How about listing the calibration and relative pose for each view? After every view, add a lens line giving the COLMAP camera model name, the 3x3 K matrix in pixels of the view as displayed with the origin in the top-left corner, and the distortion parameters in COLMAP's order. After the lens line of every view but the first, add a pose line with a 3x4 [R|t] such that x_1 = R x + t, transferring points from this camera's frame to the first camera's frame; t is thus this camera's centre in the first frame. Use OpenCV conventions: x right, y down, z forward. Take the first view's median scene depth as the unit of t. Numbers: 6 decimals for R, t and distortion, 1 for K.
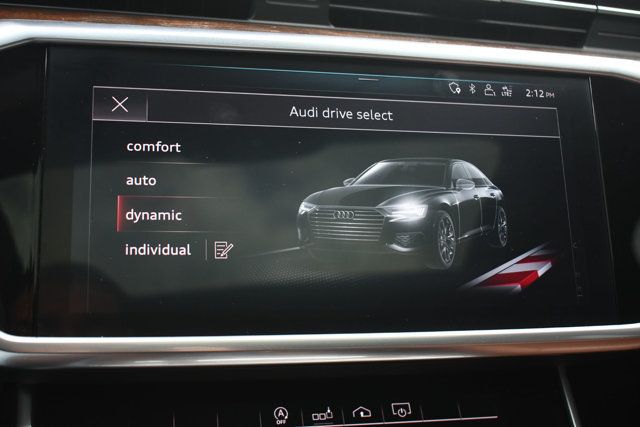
lens RADIAL K [[798.5, 0, 320.9], [0, 798.5, 210.0], [0, 0, 1]] dist [-0.033748, 0.000000]
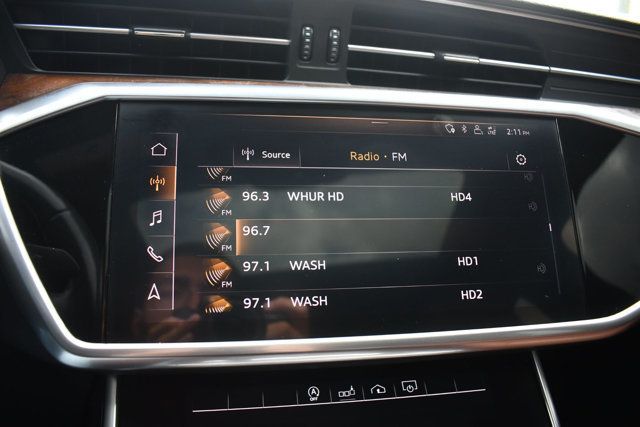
lens RADIAL K [[497.4, 0, 319.8], [0, 497.4, 212.6], [0, 0, 1]] dist [-0.091262, 0.012010]
pose [[0.998690, -0.017488, -0.048094, 0.001741], [0.017242, 0.999836, -0.005515, -0.022224], [0.048183, 0.004679, 0.998828, 0.226078]]
